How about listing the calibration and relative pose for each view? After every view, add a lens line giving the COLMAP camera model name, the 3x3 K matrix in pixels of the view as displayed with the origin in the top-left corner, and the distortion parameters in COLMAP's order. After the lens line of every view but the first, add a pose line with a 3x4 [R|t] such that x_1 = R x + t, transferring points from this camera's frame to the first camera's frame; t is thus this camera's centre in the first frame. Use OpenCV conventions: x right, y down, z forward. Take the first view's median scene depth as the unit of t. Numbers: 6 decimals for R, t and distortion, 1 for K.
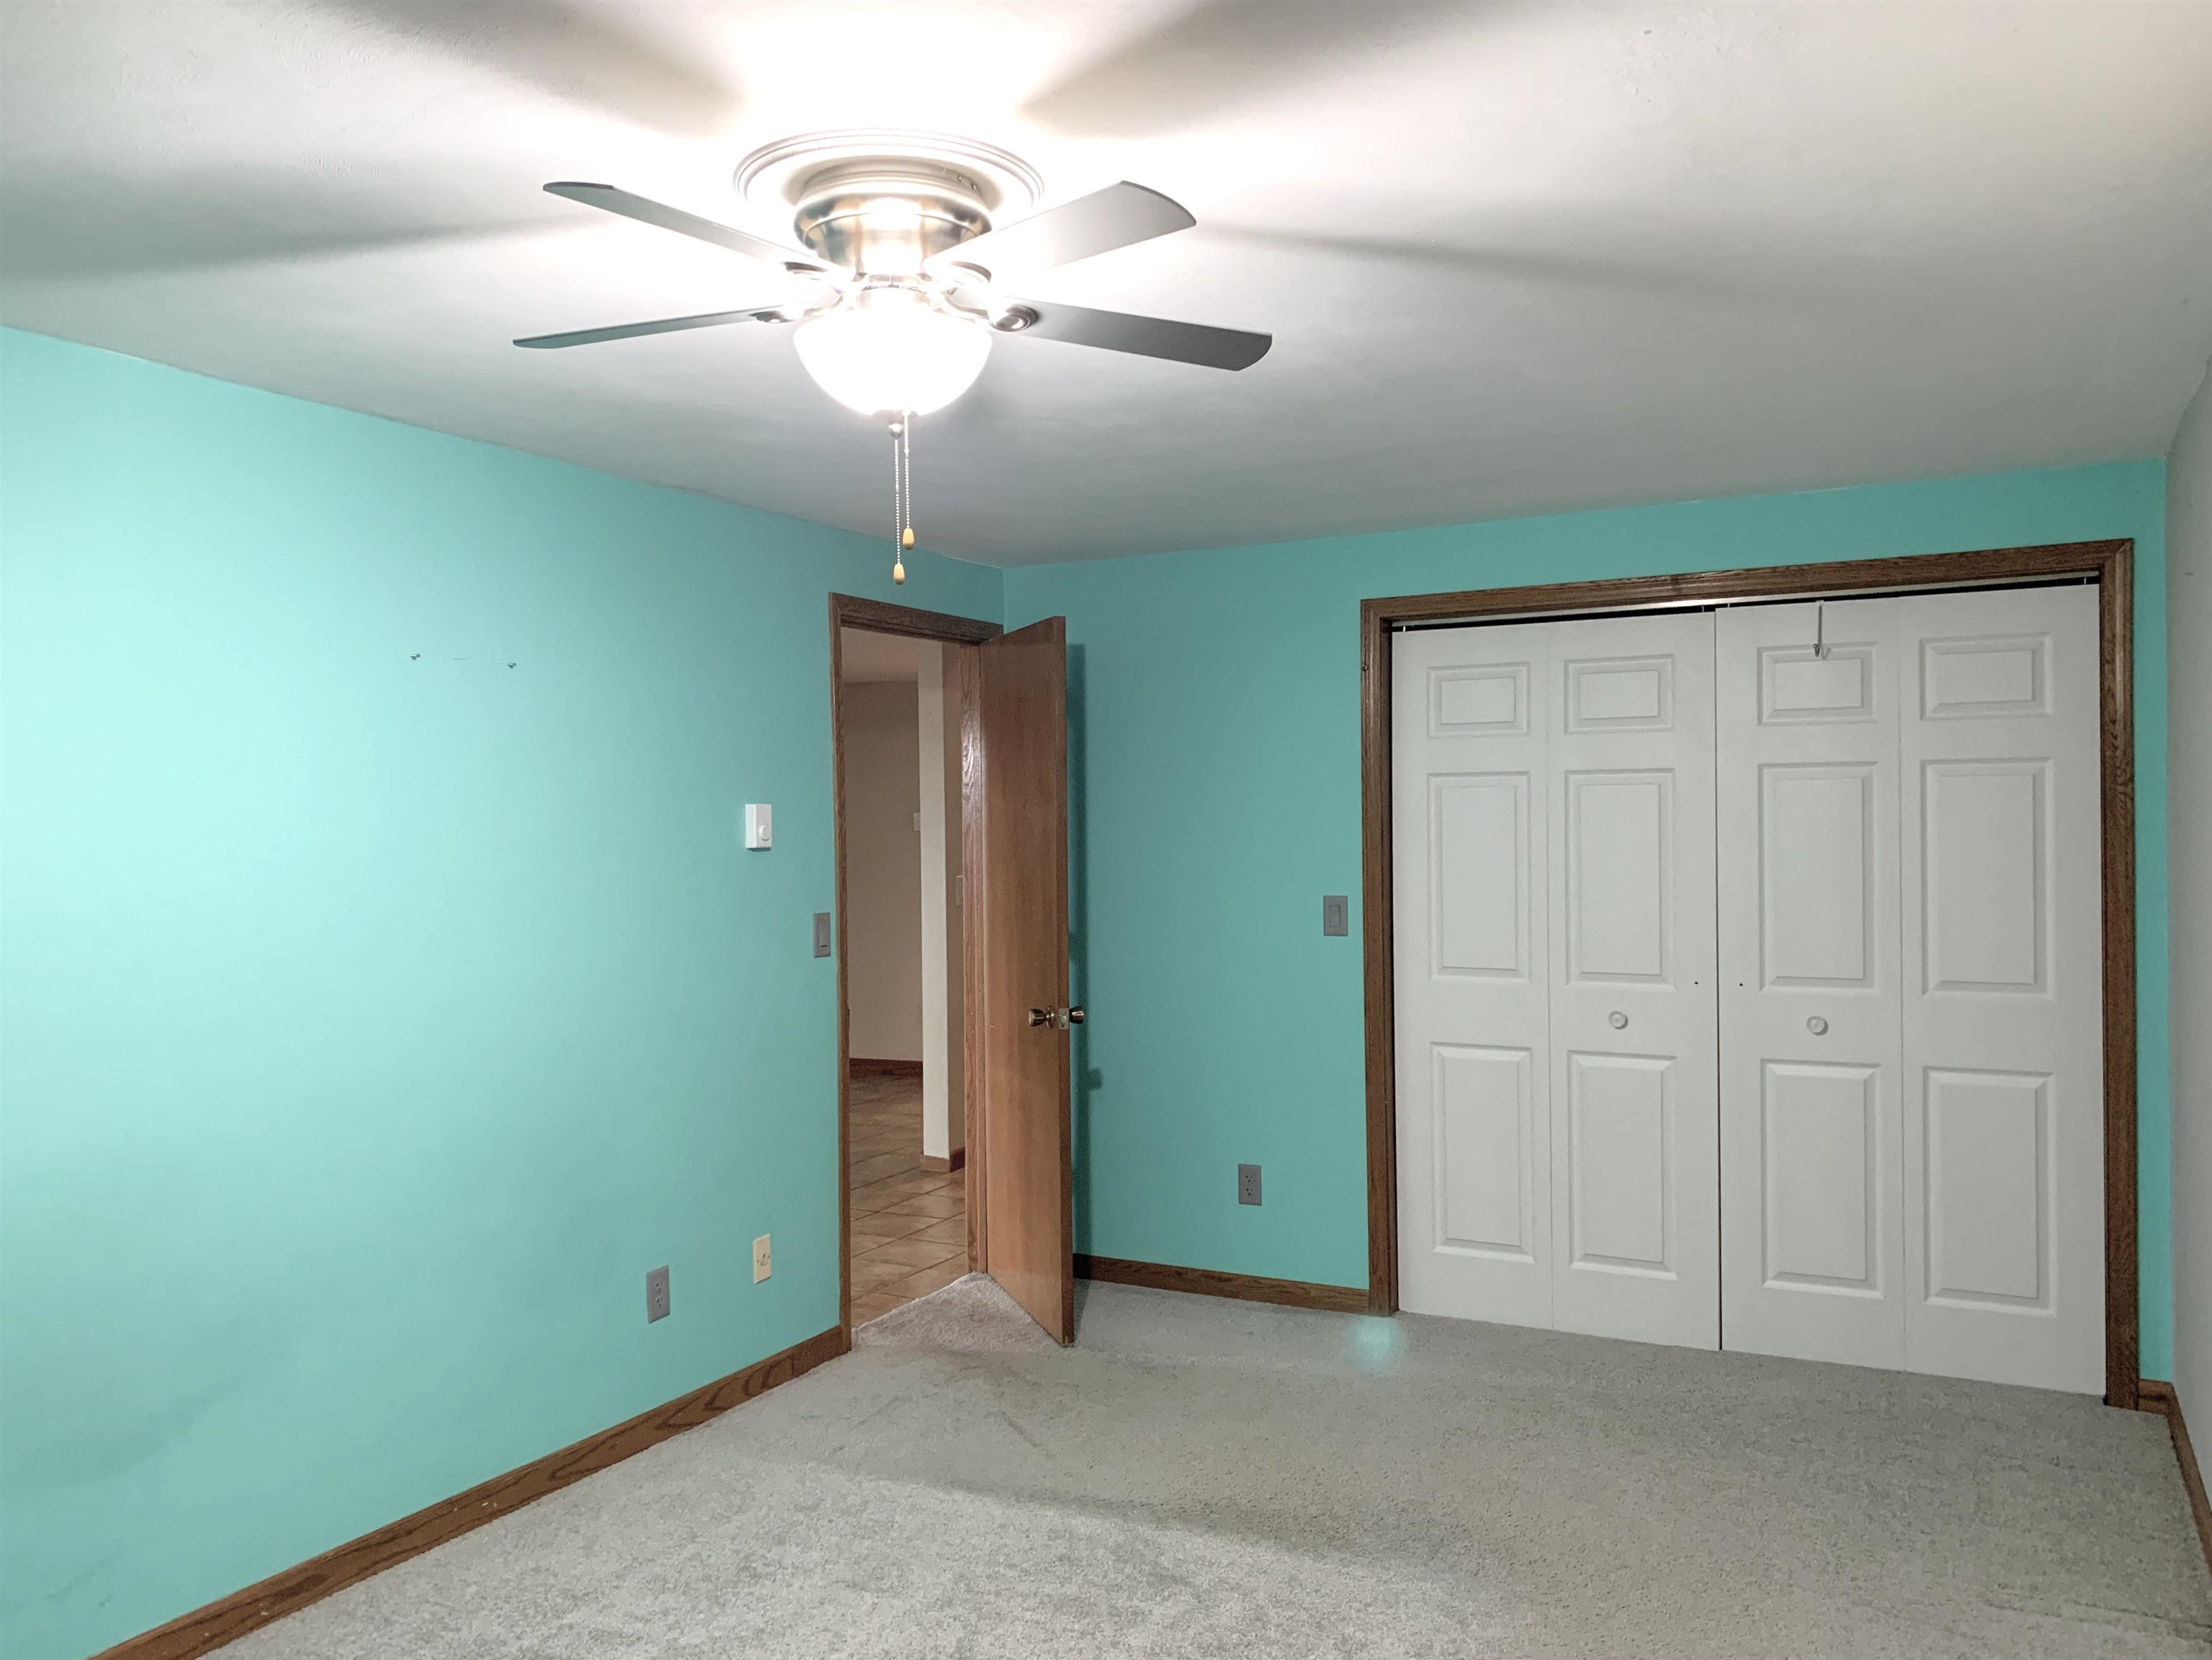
lens RADIAL K [[1730.0, 0, 1104.0], [0, 1730.0, 822.3], [0, 0, 1]] dist [0.110333, -0.209536]
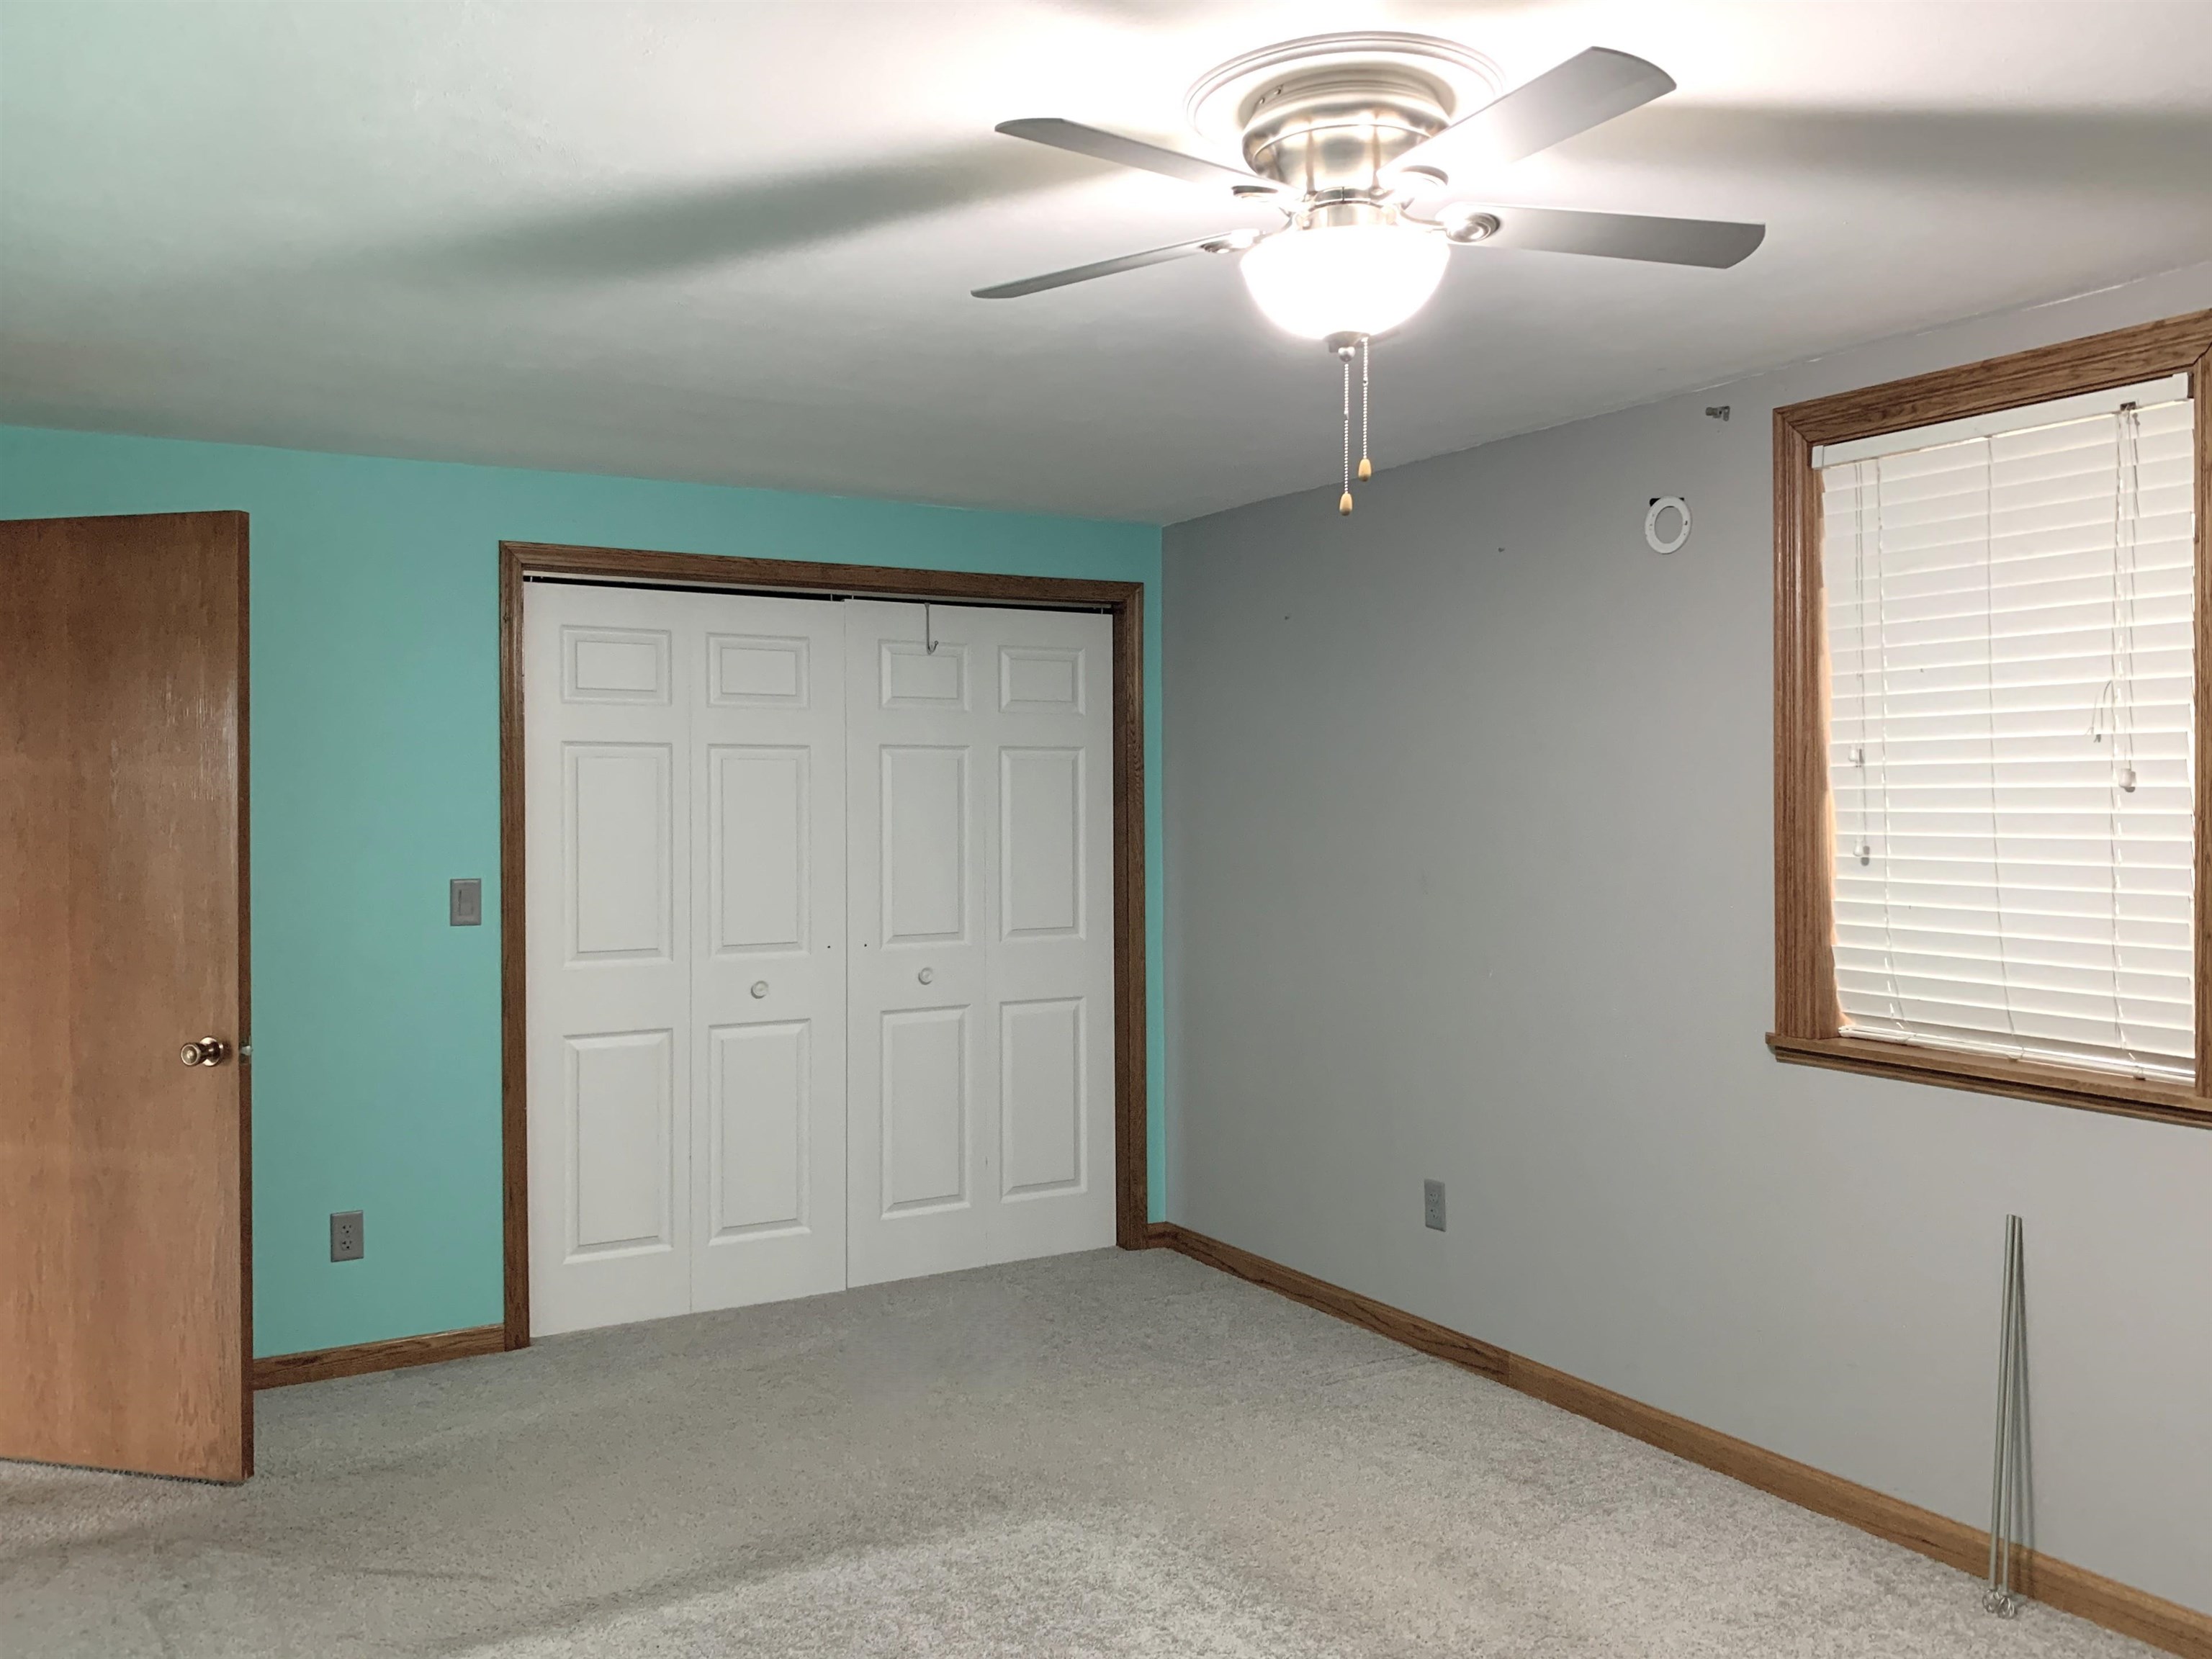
lens RADIAL K [[1736.5, 0, 1111.1], [0, 1736.5, 822.1], [0, 0, 1]] dist [0.110622, -0.209668]
pose [[0.556520, -0.001979, 0.830832, -0.428309], [0.002093, 0.999997, 0.000980, 0.014253], [-0.830832, 0.001194, 0.556522, 0.255023]]
